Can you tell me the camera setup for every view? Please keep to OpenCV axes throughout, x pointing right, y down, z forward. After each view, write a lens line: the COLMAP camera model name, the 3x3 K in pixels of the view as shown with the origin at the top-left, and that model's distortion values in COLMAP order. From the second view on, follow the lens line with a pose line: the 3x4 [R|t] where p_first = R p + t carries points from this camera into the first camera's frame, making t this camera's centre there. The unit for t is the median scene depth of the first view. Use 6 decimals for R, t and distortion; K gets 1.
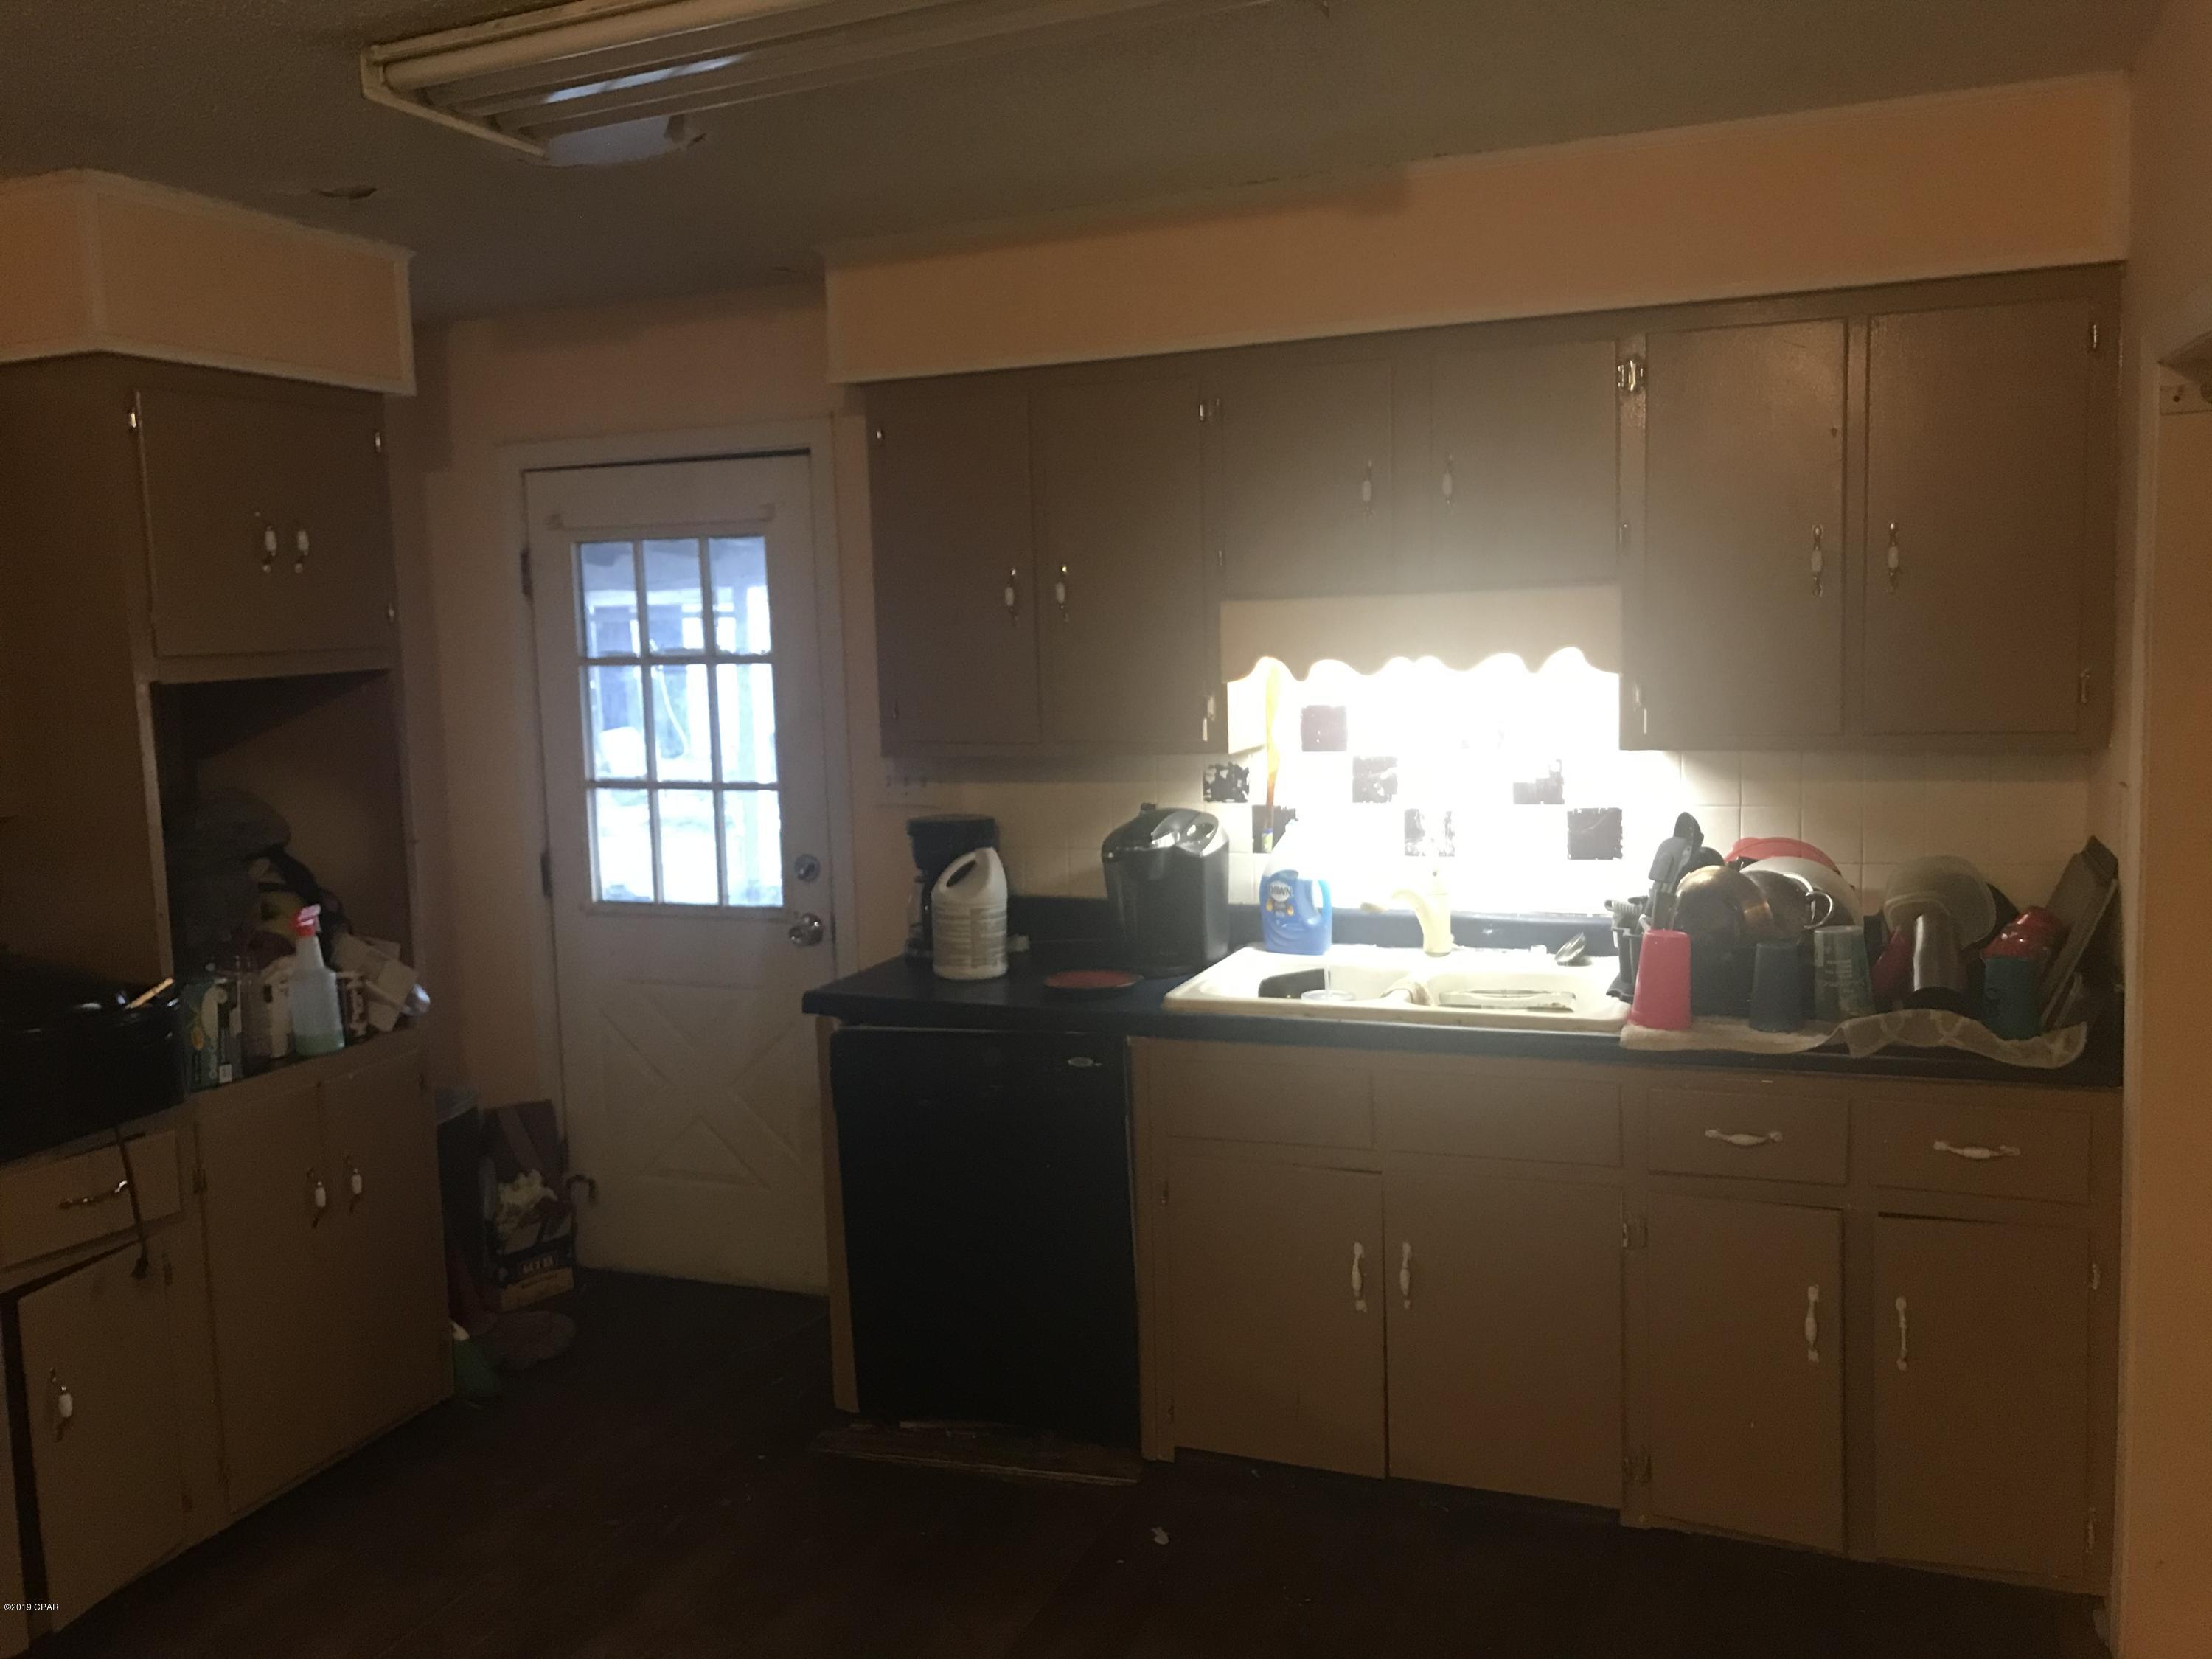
lens RADIAL K [[1807.4, 0, 1075.9], [0, 1807.4, 835.5], [0, 0, 1]] dist [0.075540, -0.198964]
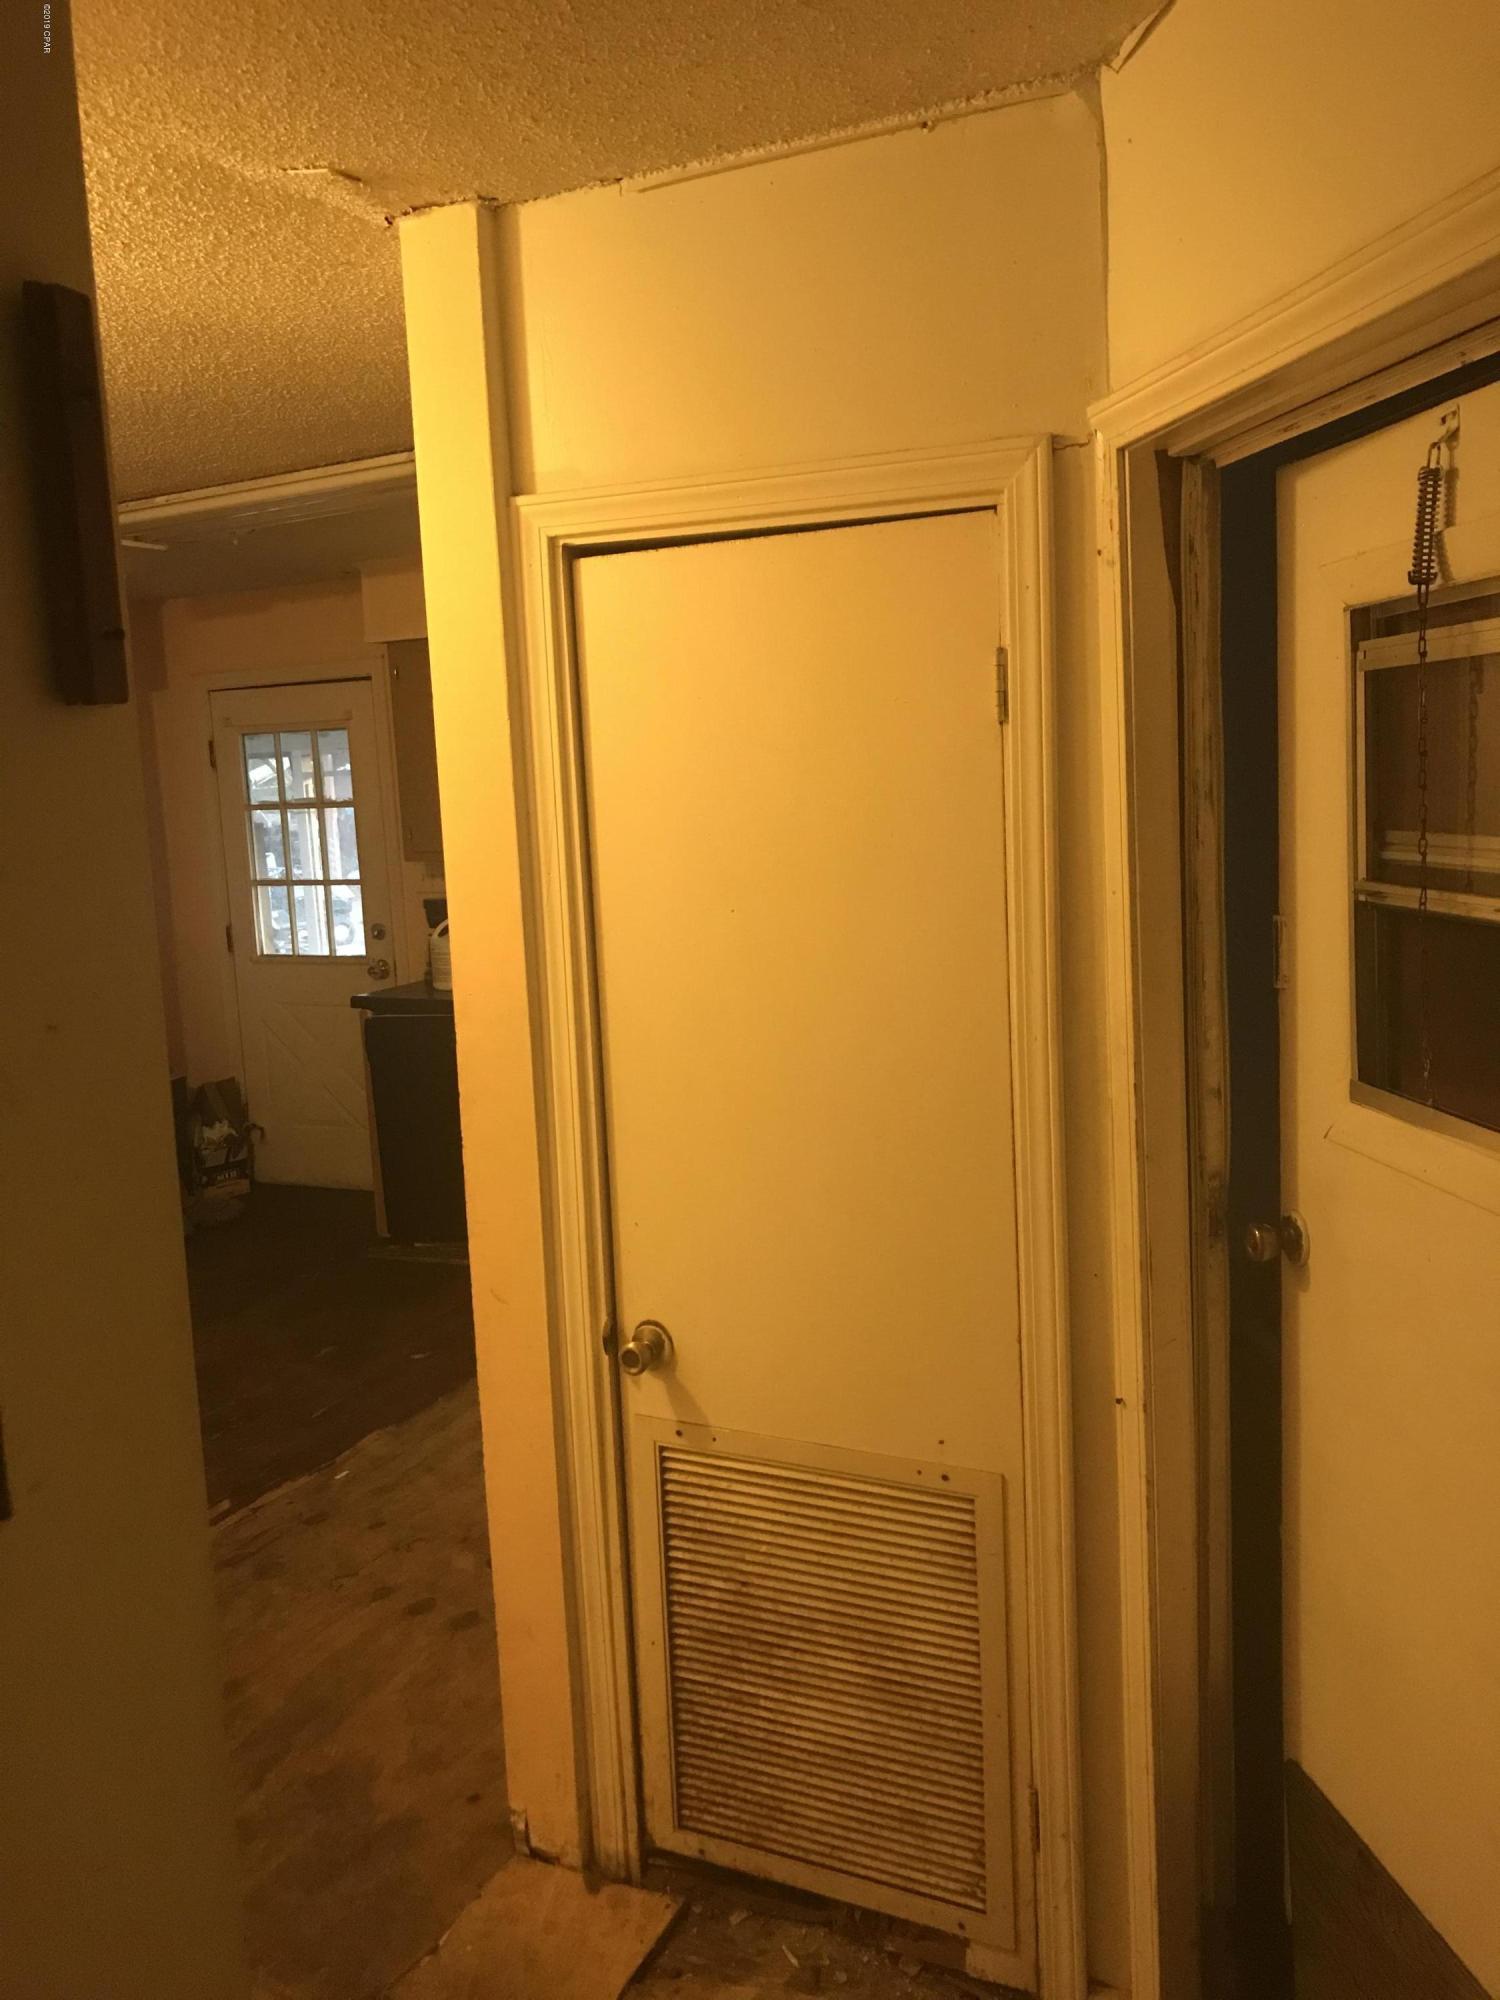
lens RADIAL K [[1716.8, 0, 750.0], [0, 1716.8, 1000.0], [0, 0, 1]] dist [-0.005417, 0.005995]
pose [[0.997587, -0.009439, -0.068787, 0.295680], [0.011163, 0.999632, 0.024730, 0.045932], [0.068528, -0.025438, 0.997325, -0.531076]]
